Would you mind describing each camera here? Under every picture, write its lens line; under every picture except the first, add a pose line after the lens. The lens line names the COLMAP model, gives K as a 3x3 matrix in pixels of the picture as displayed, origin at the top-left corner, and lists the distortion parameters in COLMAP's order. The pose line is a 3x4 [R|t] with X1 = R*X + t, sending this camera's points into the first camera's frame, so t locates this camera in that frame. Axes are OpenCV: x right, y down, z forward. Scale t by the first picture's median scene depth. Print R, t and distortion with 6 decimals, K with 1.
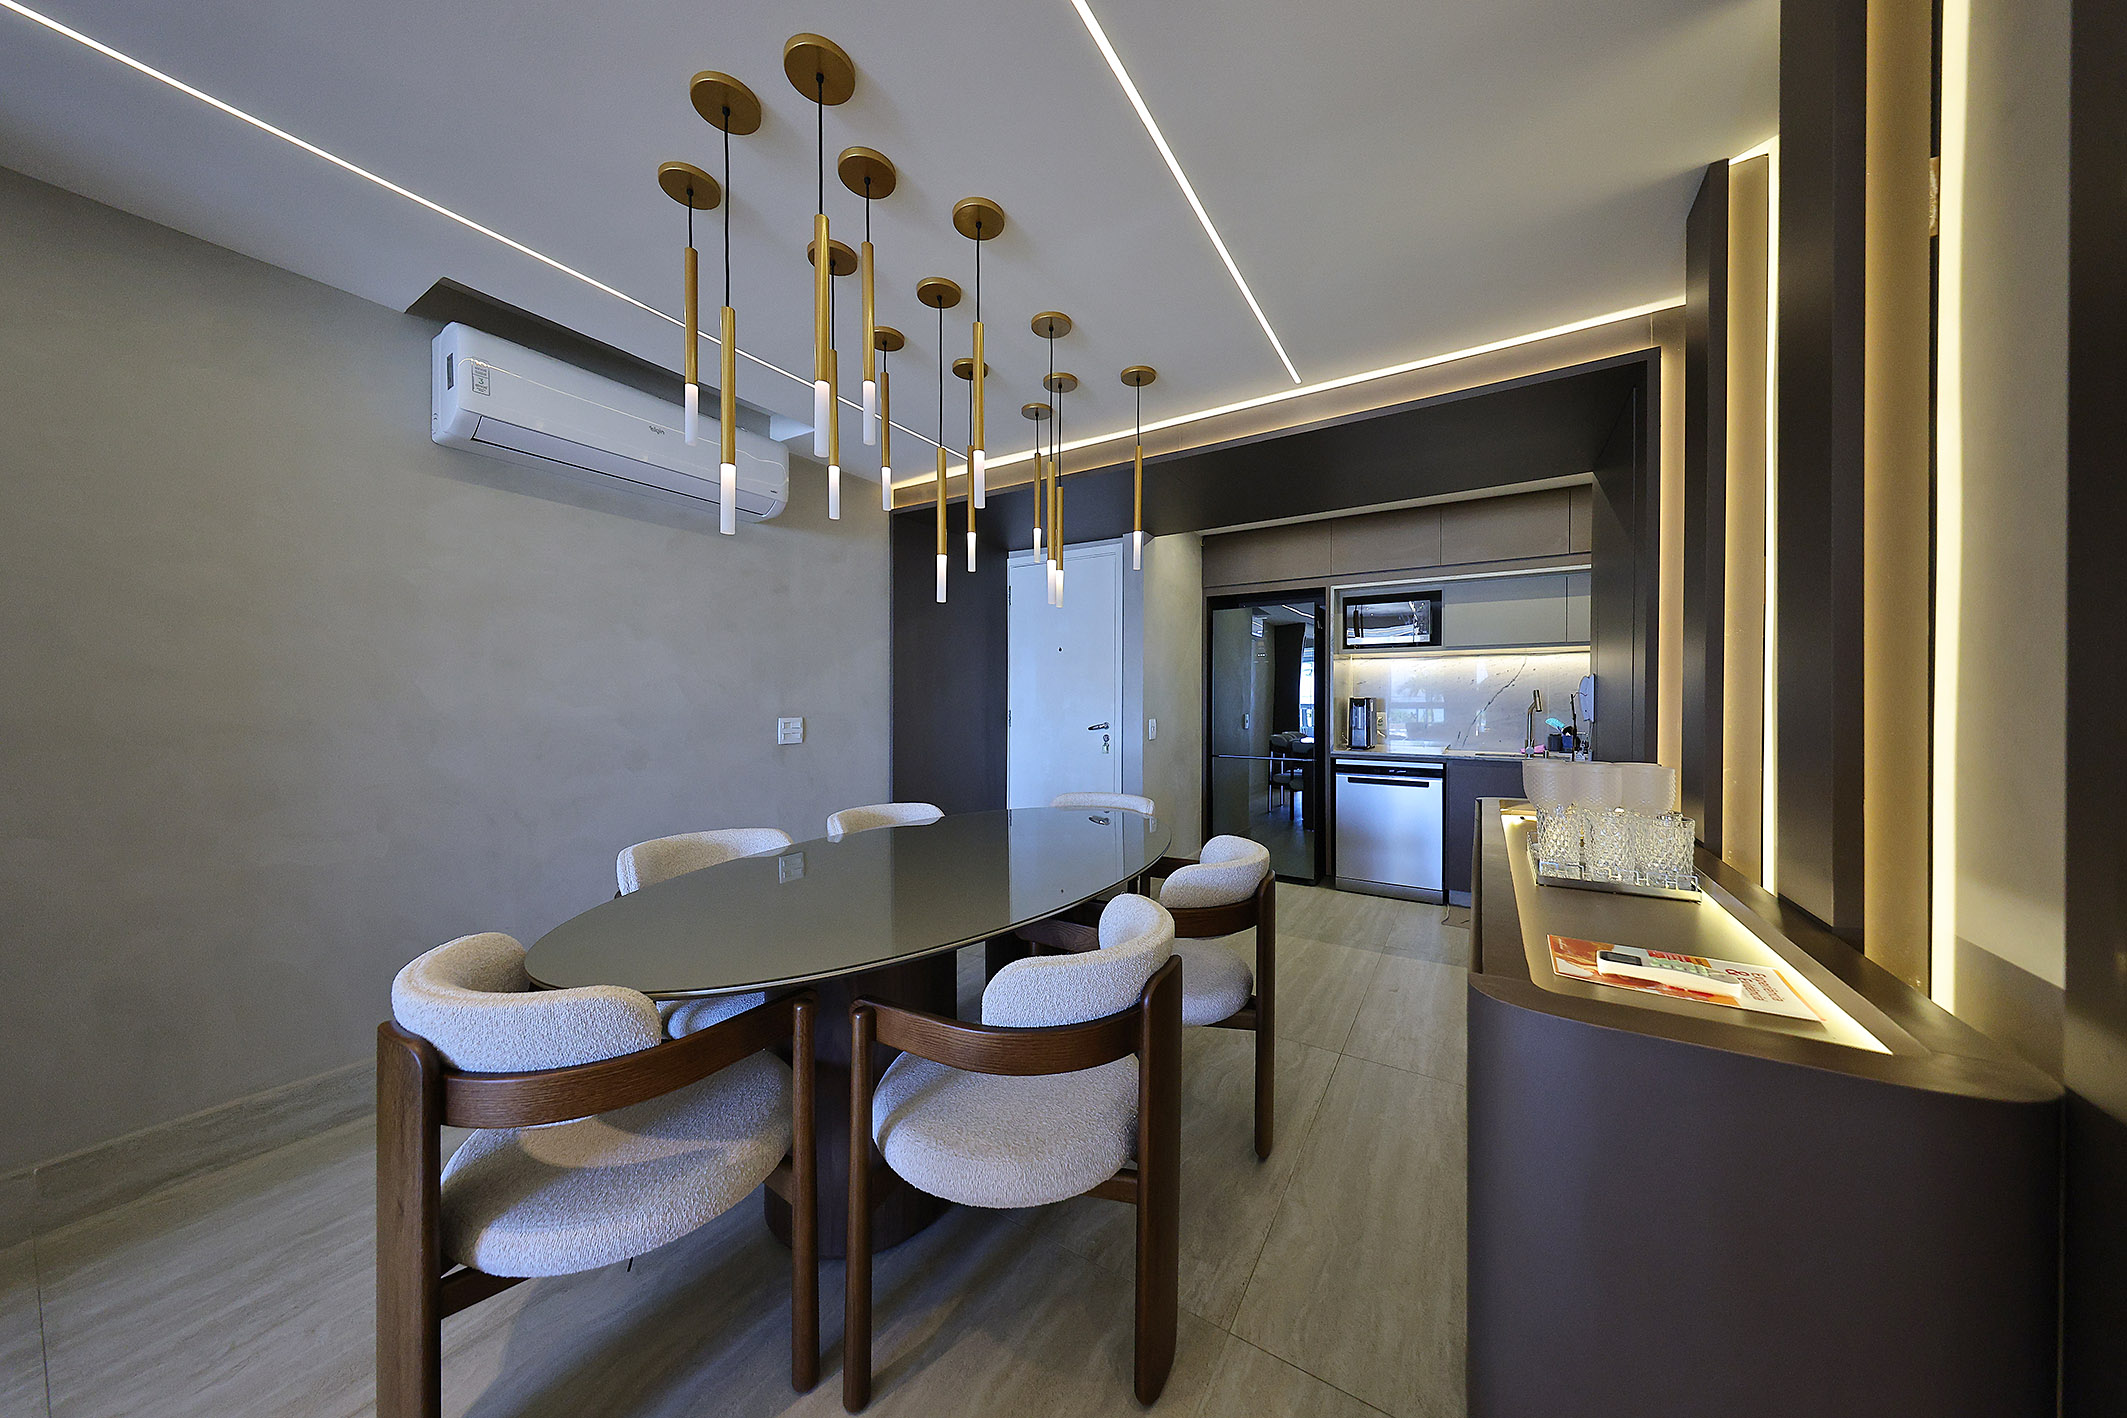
lens RADIAL K [[669.3, 0, 1059.6], [0, 669.3, 704.2], [0, 0, 1]] dist [0.001279, 0.000326]
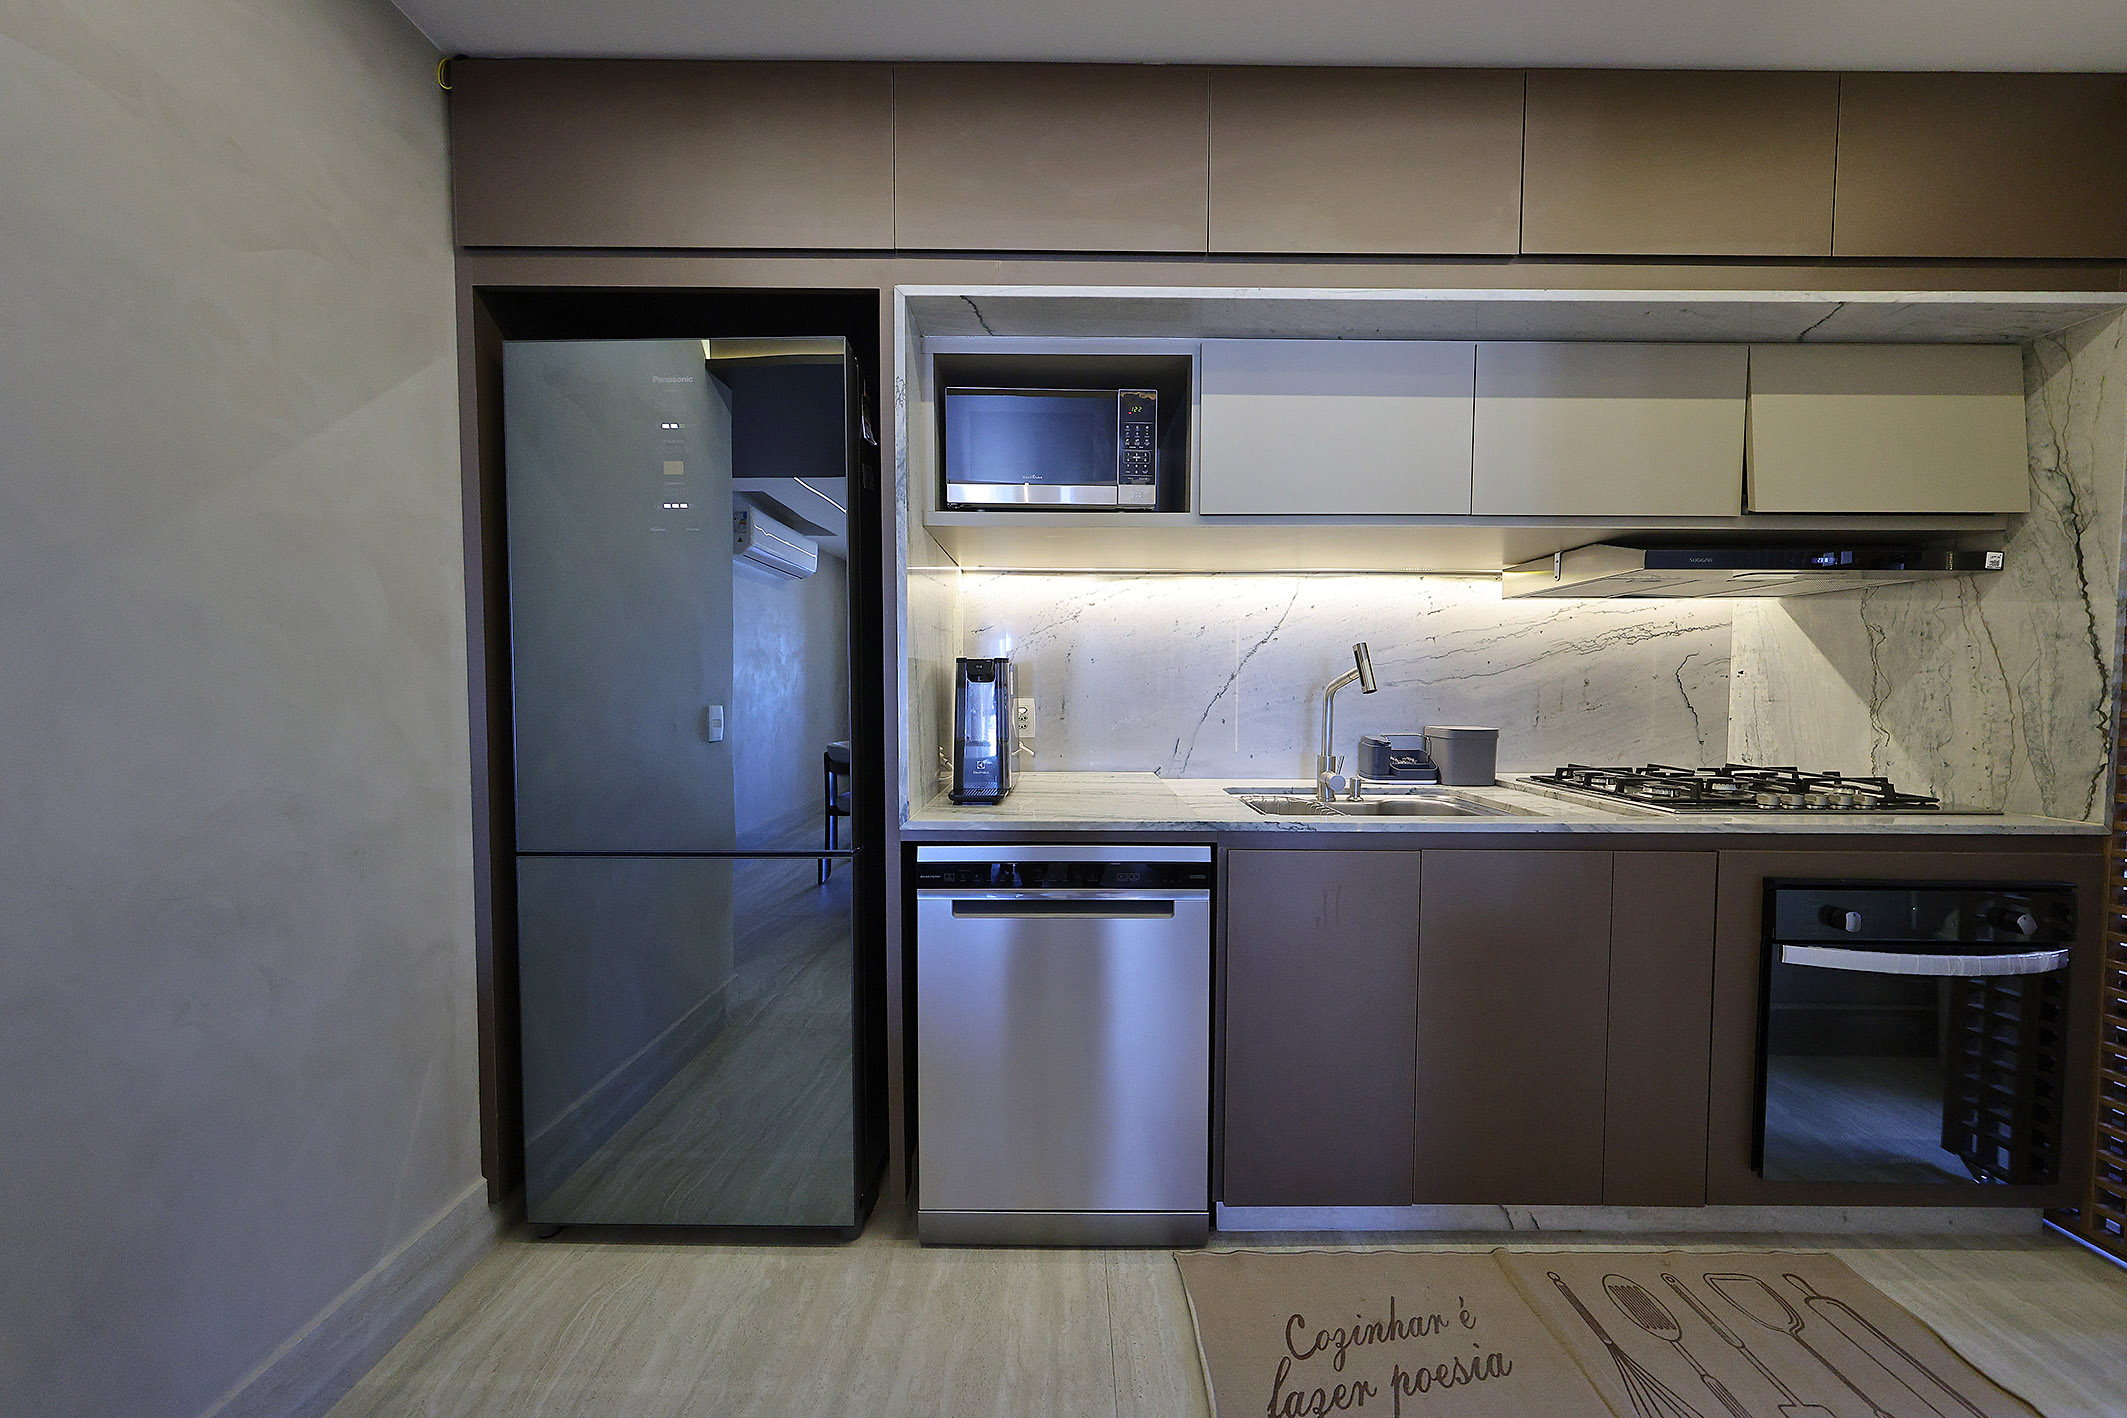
lens RADIAL K [[669.3, 0, 1065.3], [0, 669.3, 709.4], [0, 0, 1]] dist [0.001279, 0.000326]
pose [[0.839079, -0.017911, 0.543714, 0.299774], [0.003427, 0.999612, 0.027640, 0.008974], [-0.543998, -0.021329, 0.838815, 0.695289]]
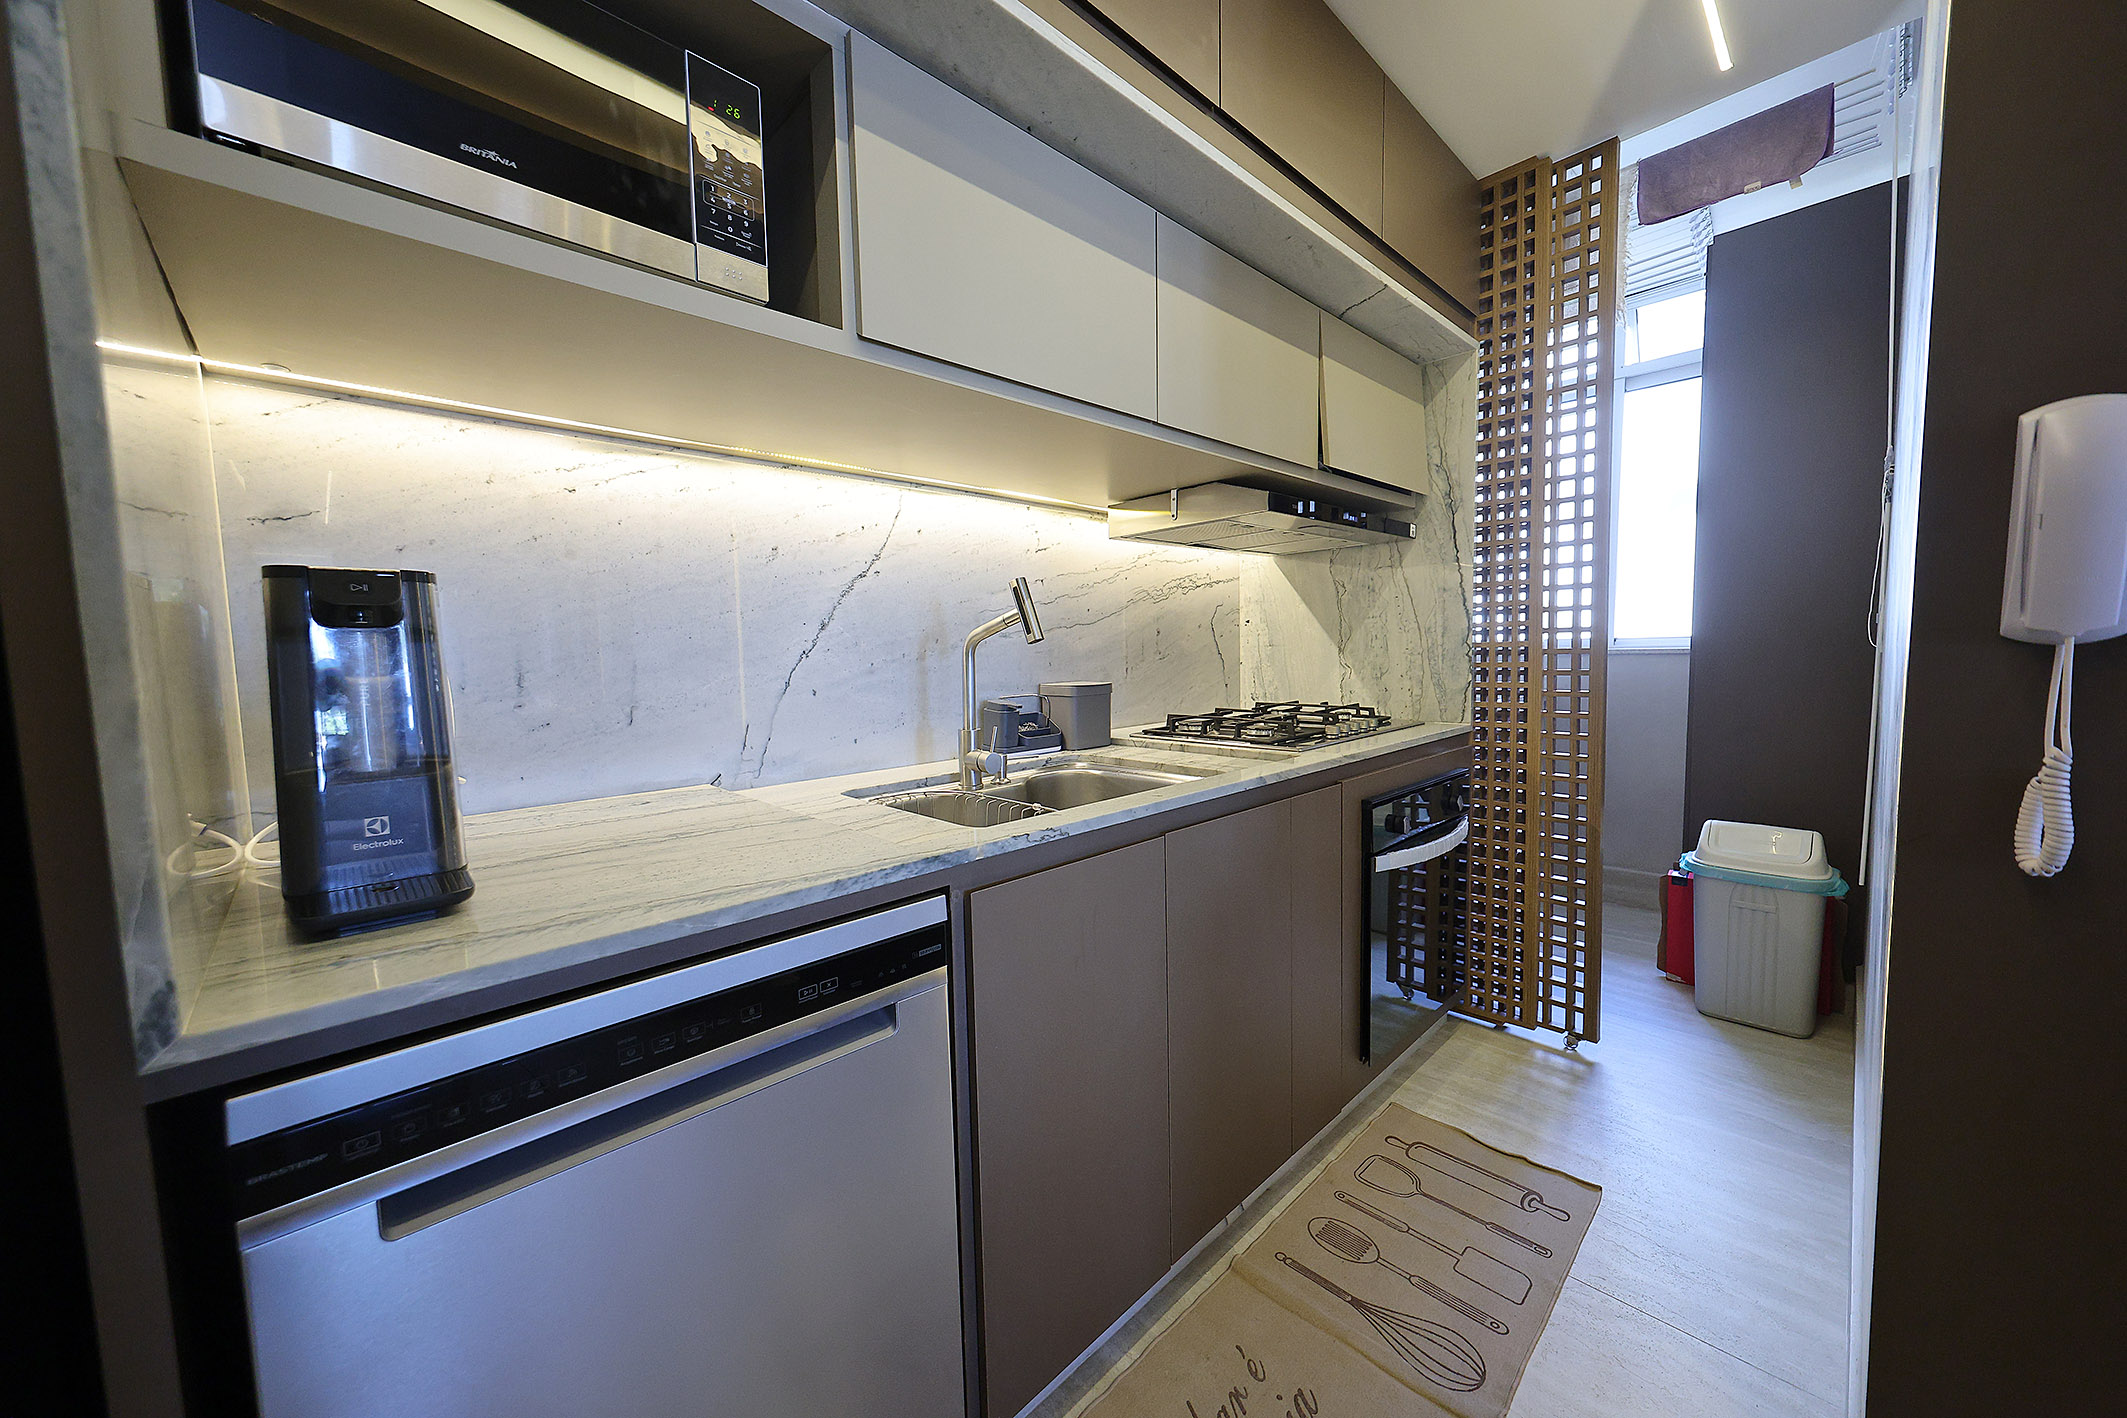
lens RADIAL K [[762.7, 0, 1061.9], [0, 762.7, 704.8], [0, 0, 1]] dist [0.005206, 0.000028]
pose [[0.227122, -0.079115, 0.970647, 0.327801], [0.034829, 0.996717, 0.073090, 0.014217], [-0.973243, 0.017207, 0.229132, 0.837356]]
